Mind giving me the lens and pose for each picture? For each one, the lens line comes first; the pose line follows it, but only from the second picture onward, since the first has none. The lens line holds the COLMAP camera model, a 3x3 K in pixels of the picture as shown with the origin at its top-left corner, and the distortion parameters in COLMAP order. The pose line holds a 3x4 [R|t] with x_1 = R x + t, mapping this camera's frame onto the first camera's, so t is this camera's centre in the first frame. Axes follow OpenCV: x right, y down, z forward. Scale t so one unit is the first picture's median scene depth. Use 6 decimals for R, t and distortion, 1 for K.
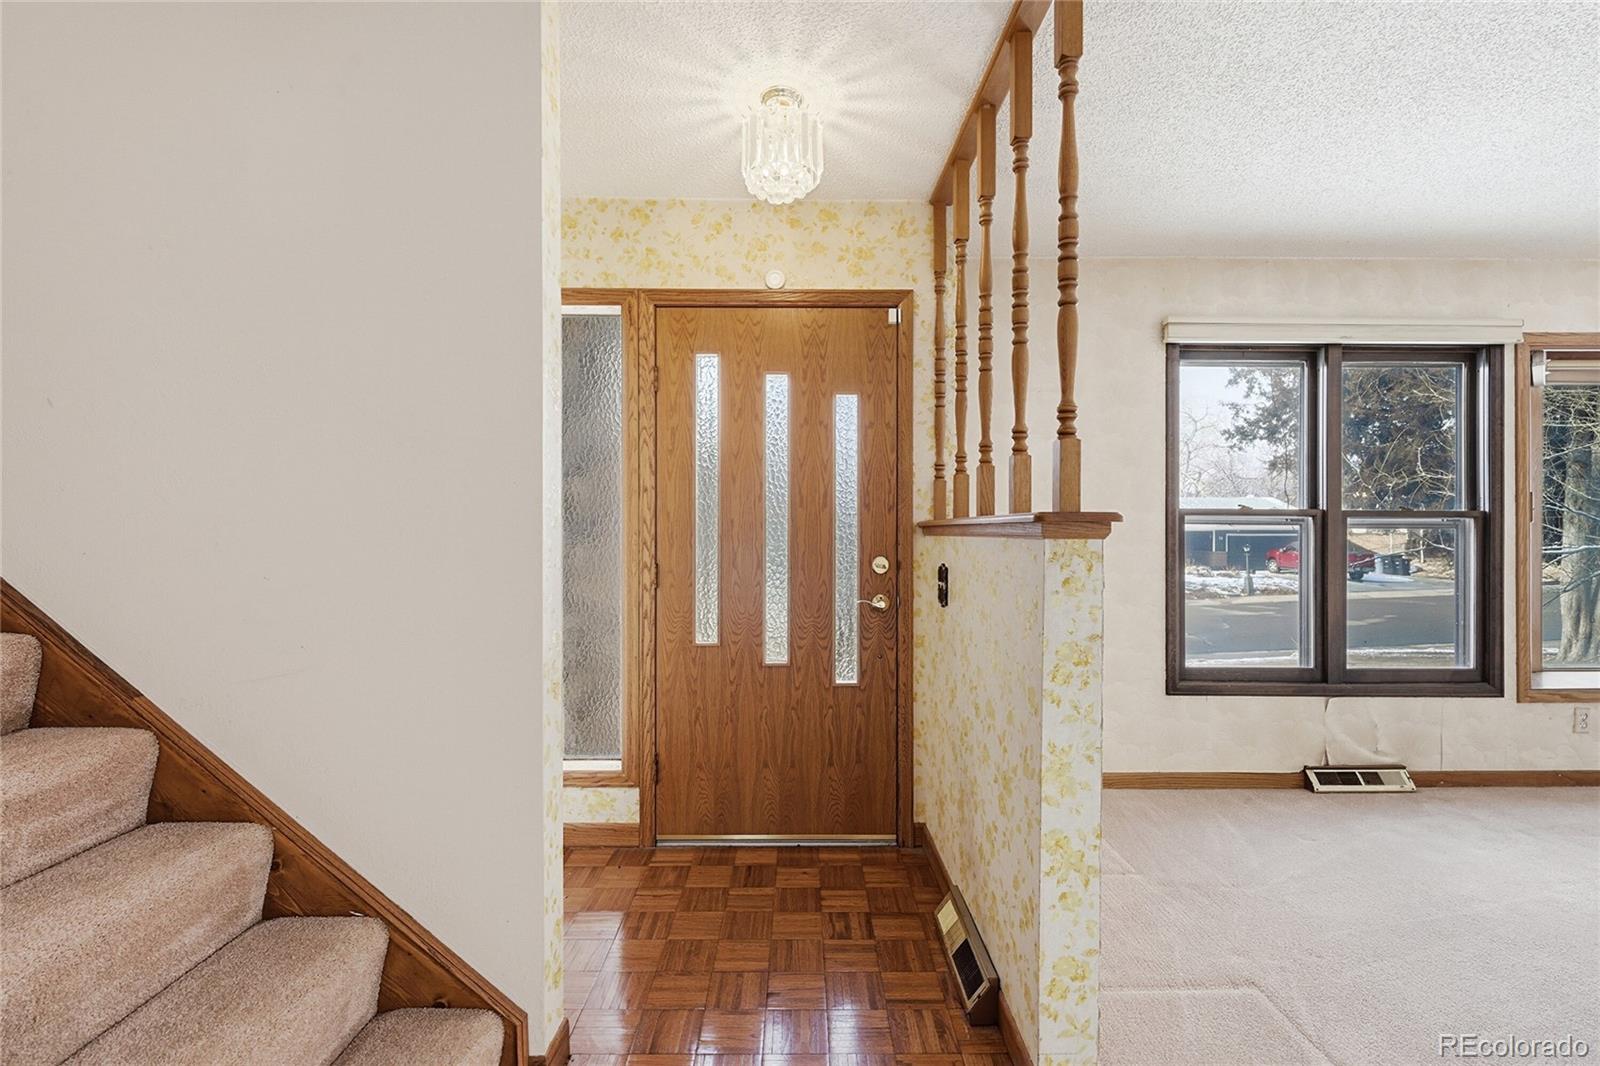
lens RADIAL K [[720.0, 0, 798.2], [0, 720.0, 531.3], [0, 0, 1]] dist [-0.000760, -0.000100]
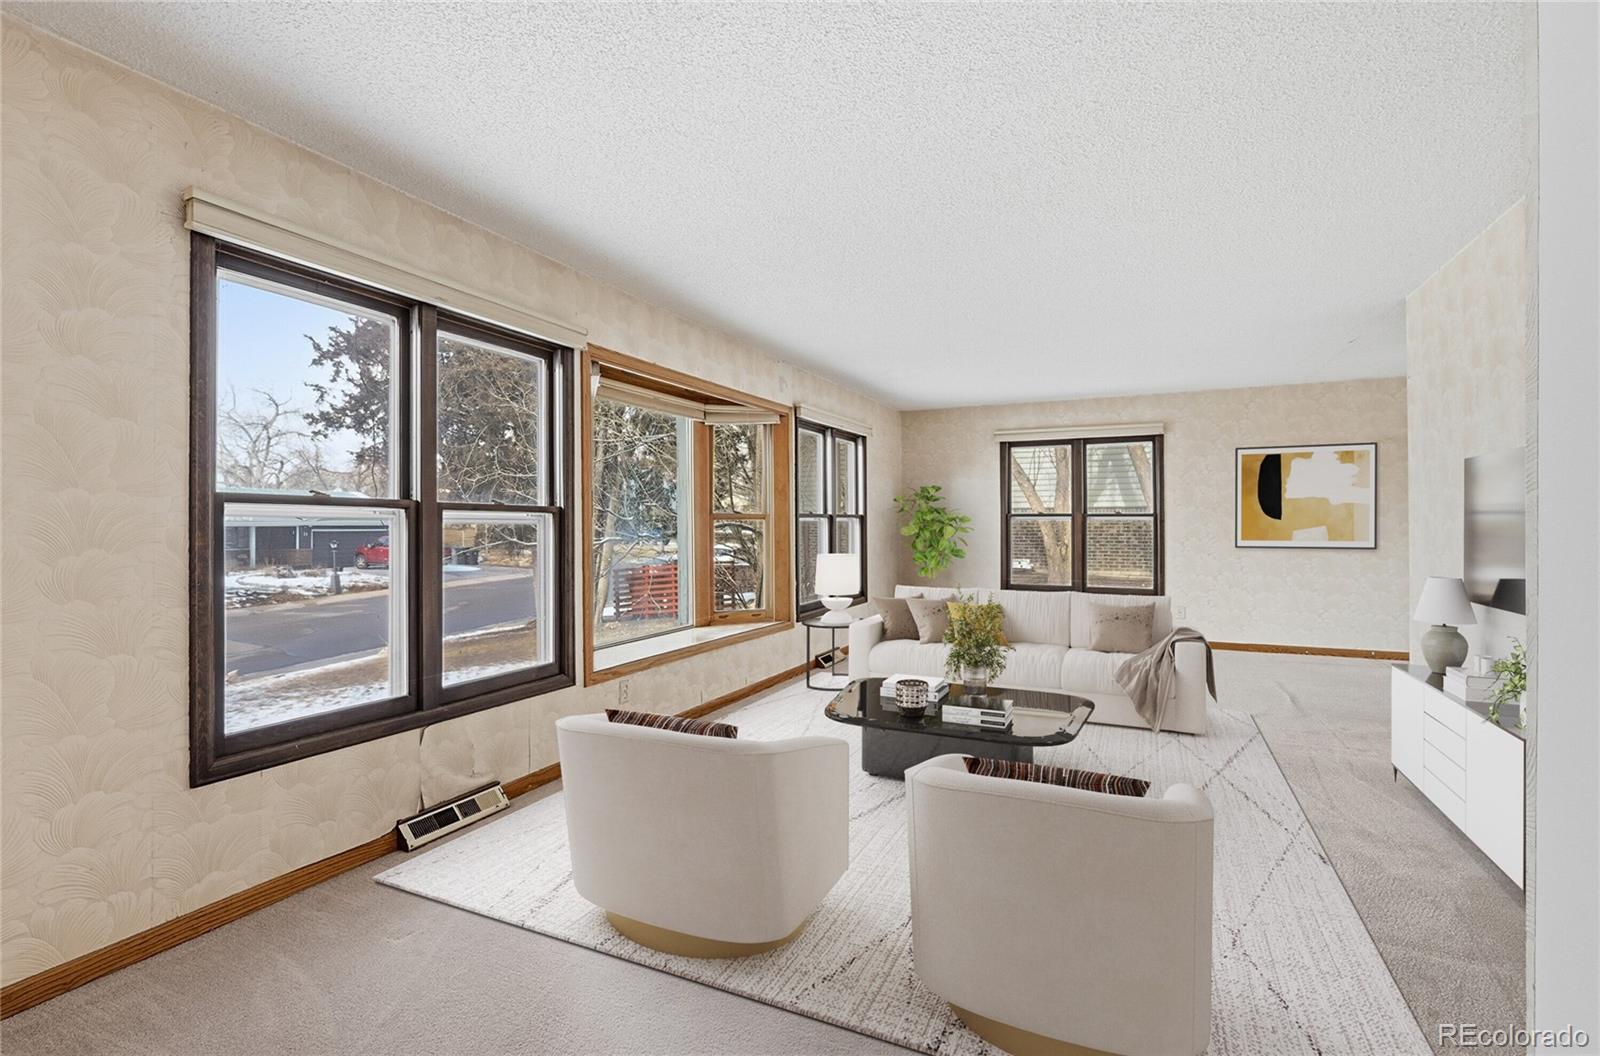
lens RADIAL K [[720.0, 0, 804.6], [0, 720.0, 528.8], [0, 0, 1]] dist [-0.000760, -0.000100]
pose [[0.422340, -0.002916, 0.906433, 0.164347], [-0.000047, 0.999995, 0.003239, -0.000295], [-0.906437, -0.001410, 0.422338, 0.242315]]
